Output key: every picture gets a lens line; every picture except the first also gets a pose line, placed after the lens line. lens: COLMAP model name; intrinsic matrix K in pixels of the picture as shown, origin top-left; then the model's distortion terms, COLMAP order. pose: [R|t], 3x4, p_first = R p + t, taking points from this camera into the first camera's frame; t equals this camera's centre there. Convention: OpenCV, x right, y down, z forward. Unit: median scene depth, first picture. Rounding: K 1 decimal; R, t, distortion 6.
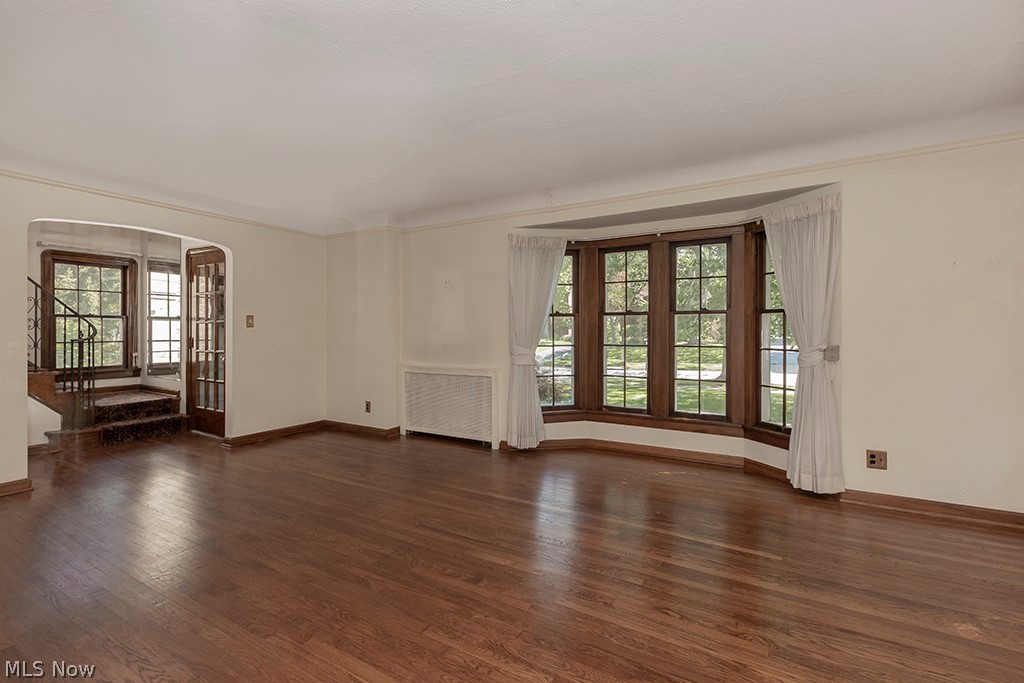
lens RADIAL K [[466.6, 0, 481.9], [0, 466.6, 331.9], [0, 0, 1]] dist [-0.011029, 0.000449]
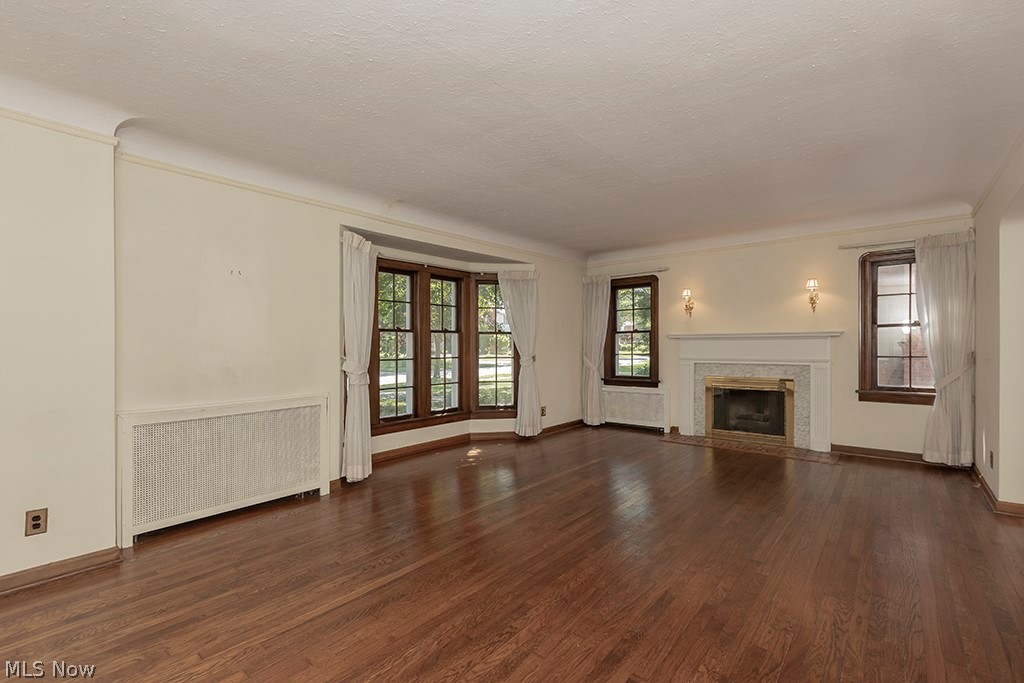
lens RADIAL K [[475.7, 0, 482.7], [0, 475.7, 345.6], [0, 0, 1]] dist [0.012206, -0.000529]
pose [[0.142353, -0.002648, 0.989812, -0.969944], [0.003608, 0.999991, 0.002156, -0.007051], [-0.989809, 0.003264, 0.142361, 0.799487]]
